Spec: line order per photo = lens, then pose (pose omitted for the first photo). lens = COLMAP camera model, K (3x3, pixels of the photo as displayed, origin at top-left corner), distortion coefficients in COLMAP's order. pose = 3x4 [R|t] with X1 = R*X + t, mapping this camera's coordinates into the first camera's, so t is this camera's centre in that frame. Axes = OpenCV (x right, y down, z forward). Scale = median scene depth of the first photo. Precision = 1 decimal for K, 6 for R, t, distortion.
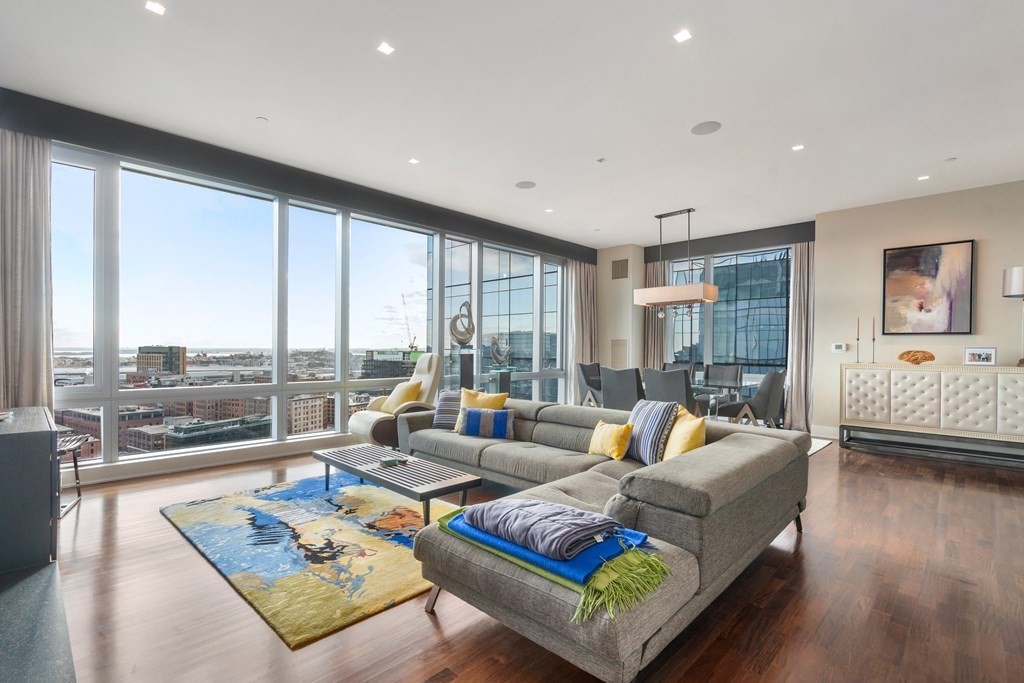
lens RADIAL K [[471.2, 0, 518.6], [0, 471.2, 355.8], [0, 0, 1]] dist [-0.005315, 0.001203]
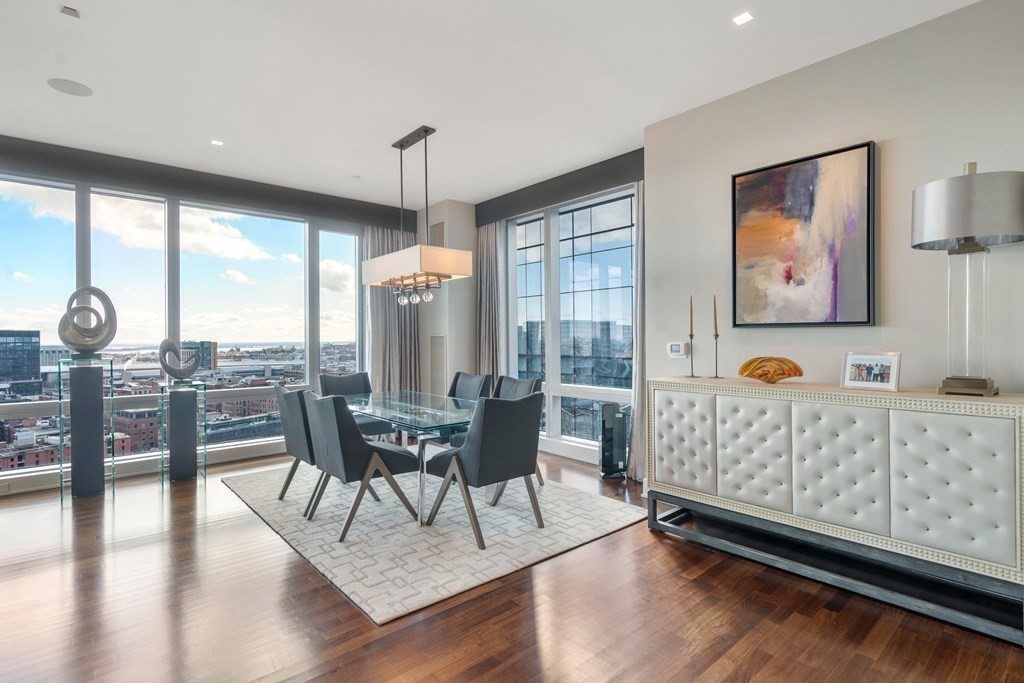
lens RADIAL K [[507.6, 0, 503.9], [0, 507.6, 339.3], [0, 0, 1]] dist [0.004683, -0.002160]
pose [[0.995626, -0.014551, -0.092286, 0.593857], [0.013214, 0.999799, -0.015085, -0.026590], [0.092487, 0.013799, 0.995618, 0.394712]]
